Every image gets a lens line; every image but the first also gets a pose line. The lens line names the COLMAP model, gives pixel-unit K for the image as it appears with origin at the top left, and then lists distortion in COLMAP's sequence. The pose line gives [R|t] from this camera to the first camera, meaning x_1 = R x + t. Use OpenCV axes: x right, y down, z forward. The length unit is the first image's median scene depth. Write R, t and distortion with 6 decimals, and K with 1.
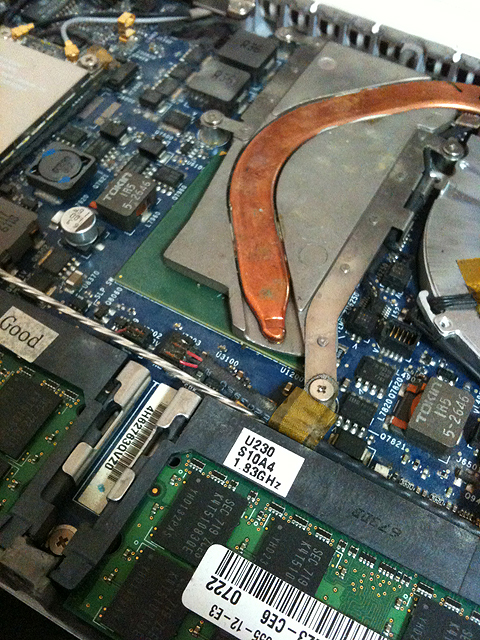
lens RADIAL K [[729.2, 0, 240.0], [0, 729.2, 320.0], [0, 0, 1]] dist [0.110104, -0.449285]
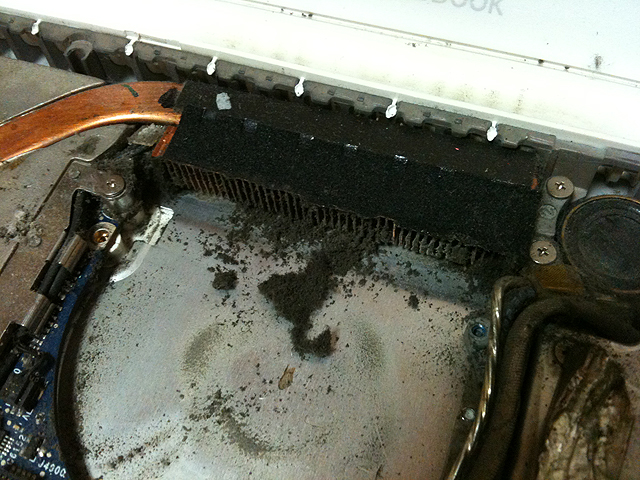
lens RADIAL K [[729.2, 0, 320.0], [0, 729.2, 240.0], [0, 0, 1]] dist [0.110104, -0.449285]
pose [[0.983000, -0.182991, -0.014977, 0.602059], [0.183591, 0.980604, 0.068627, -0.224645], [0.002129, -0.070210, 0.997530, 0.265612]]
